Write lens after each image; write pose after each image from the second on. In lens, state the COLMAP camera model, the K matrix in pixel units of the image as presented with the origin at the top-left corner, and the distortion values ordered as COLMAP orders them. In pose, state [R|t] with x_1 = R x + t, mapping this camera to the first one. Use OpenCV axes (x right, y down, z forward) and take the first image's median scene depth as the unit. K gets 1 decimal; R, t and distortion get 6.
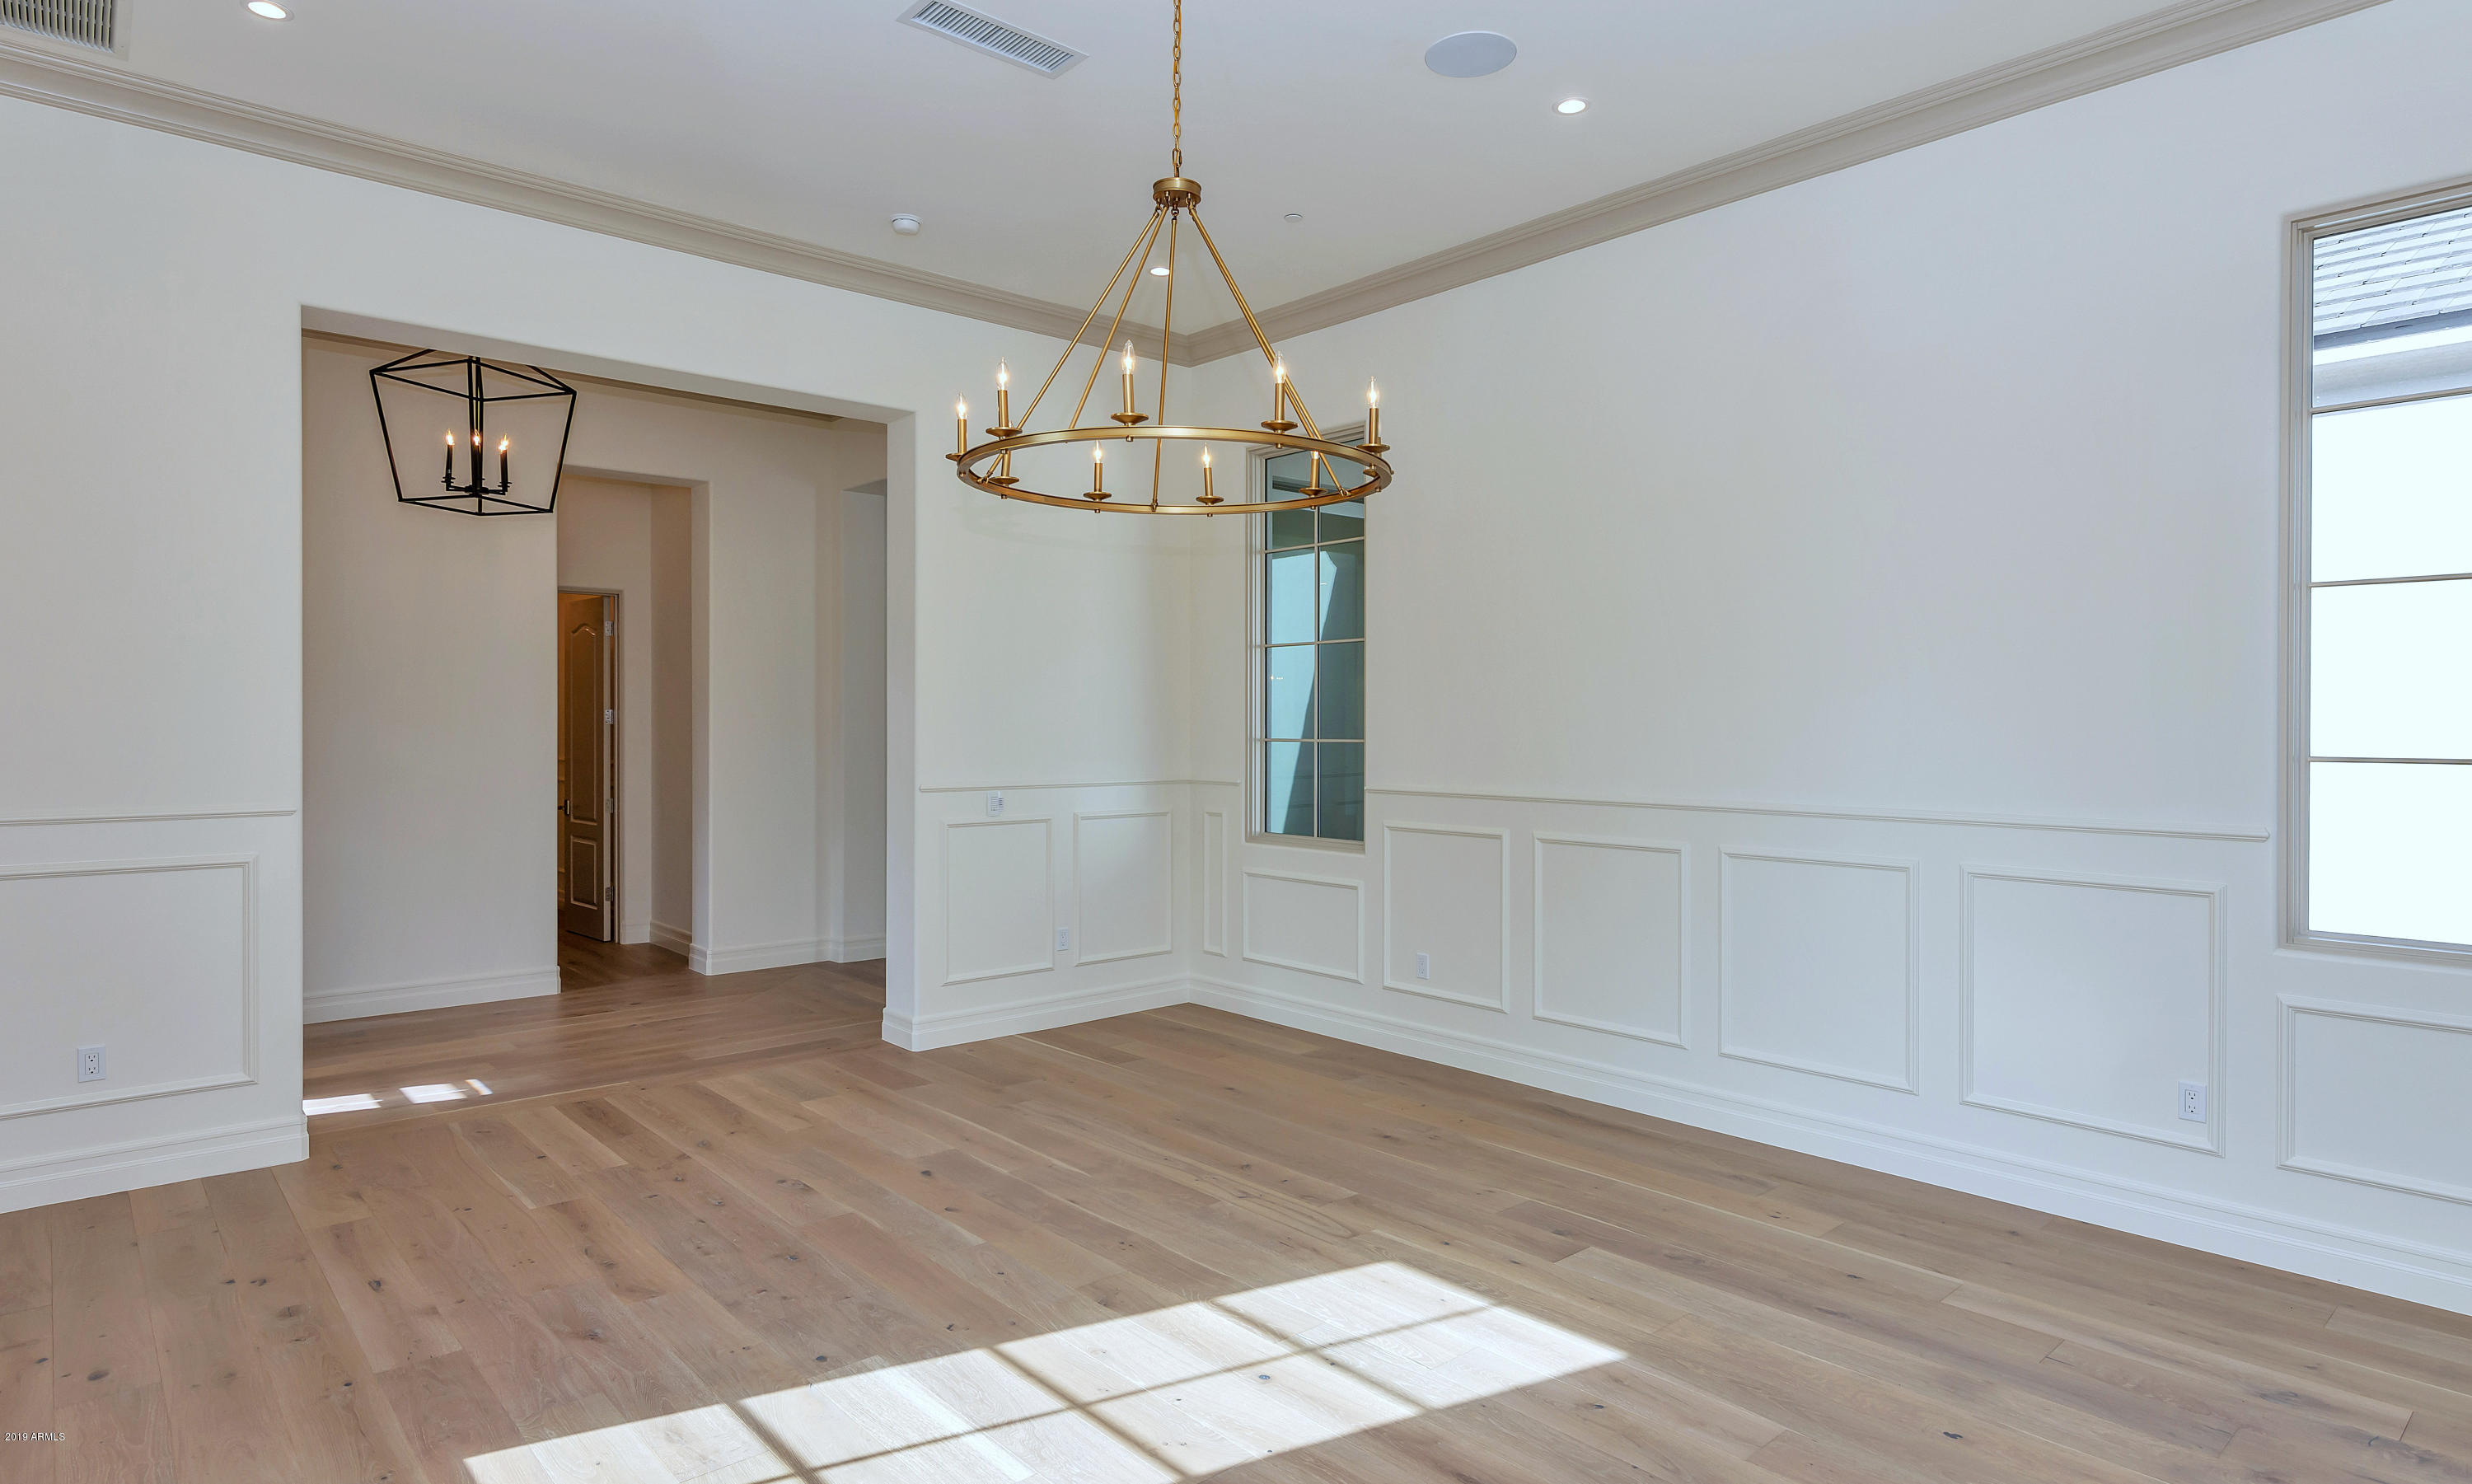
lens RADIAL K [[1335.9, 0, 1237.6], [0, 1335.9, 734.3], [0, 0, 1]] dist [-0.003871, -0.002767]
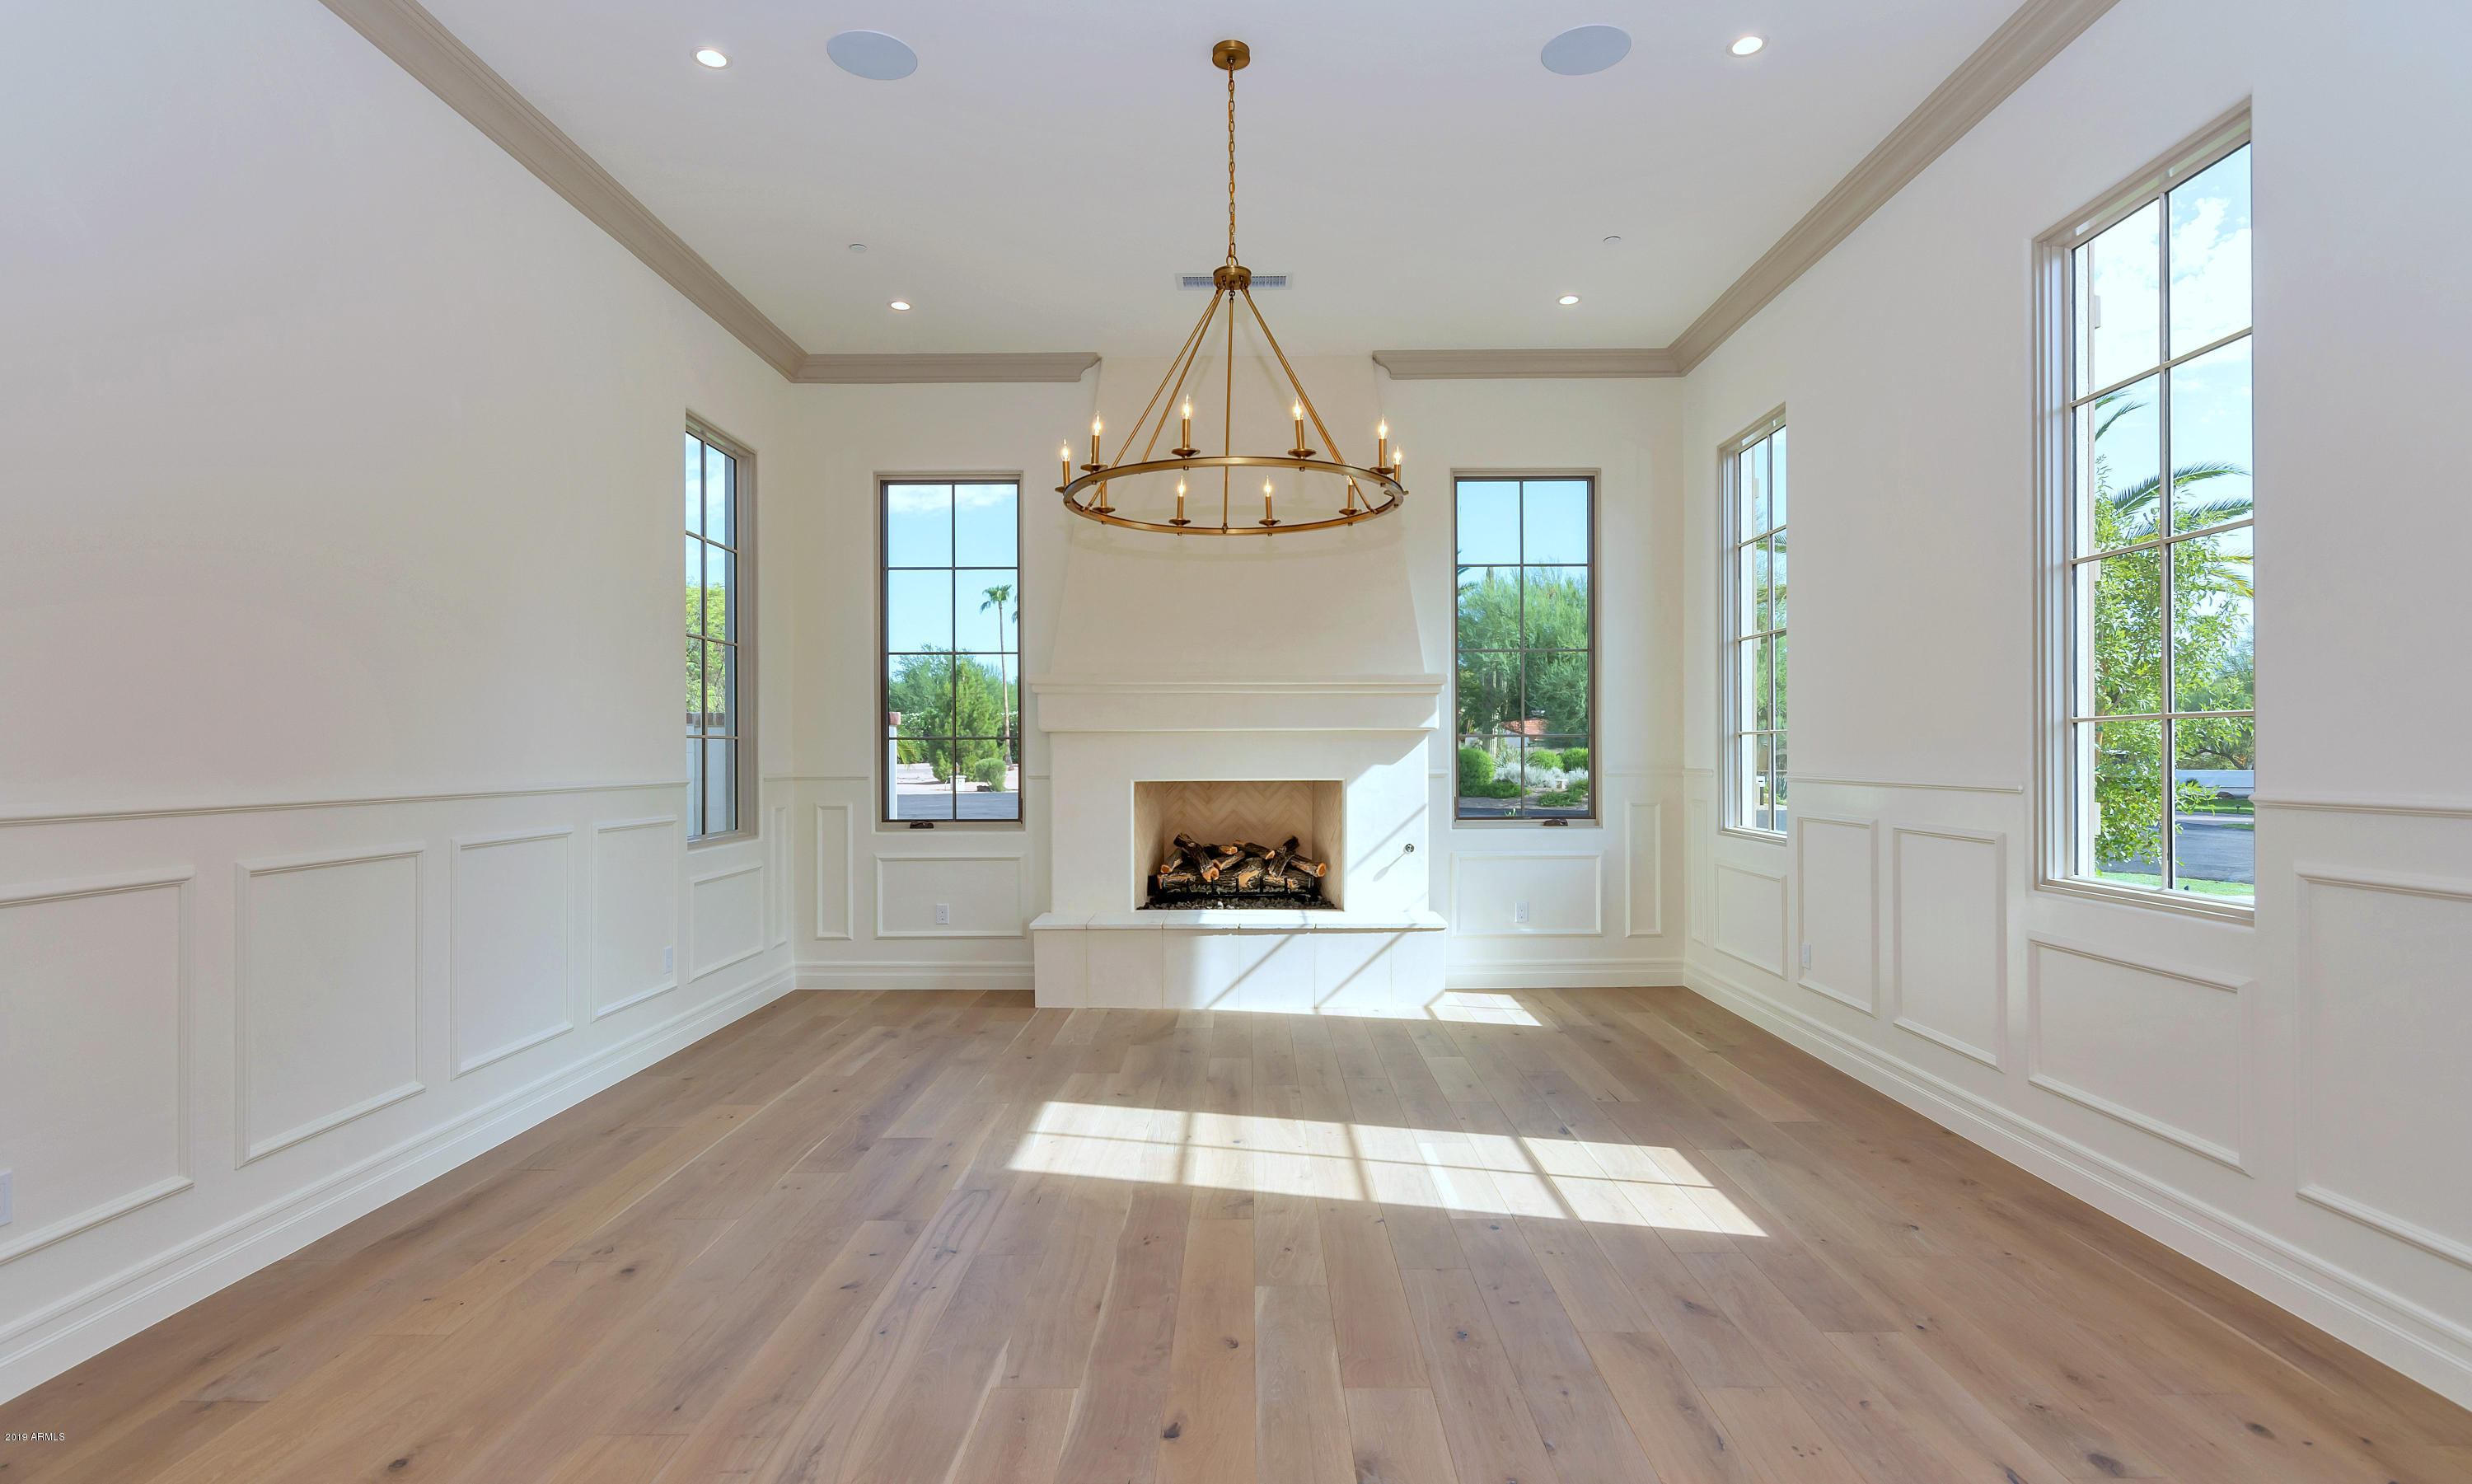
lens RADIAL K [[1238.4, 0, 1235.5], [0, 1238.4, 745.1], [0, 0, 1]] dist [-0.001757, -0.001524]
pose [[-0.740534, 0.005698, 0.671995, -0.795200], [0.009917, 0.999948, 0.002450, 0.034333], [-0.671946, 0.008478, -0.740552, 1.771643]]
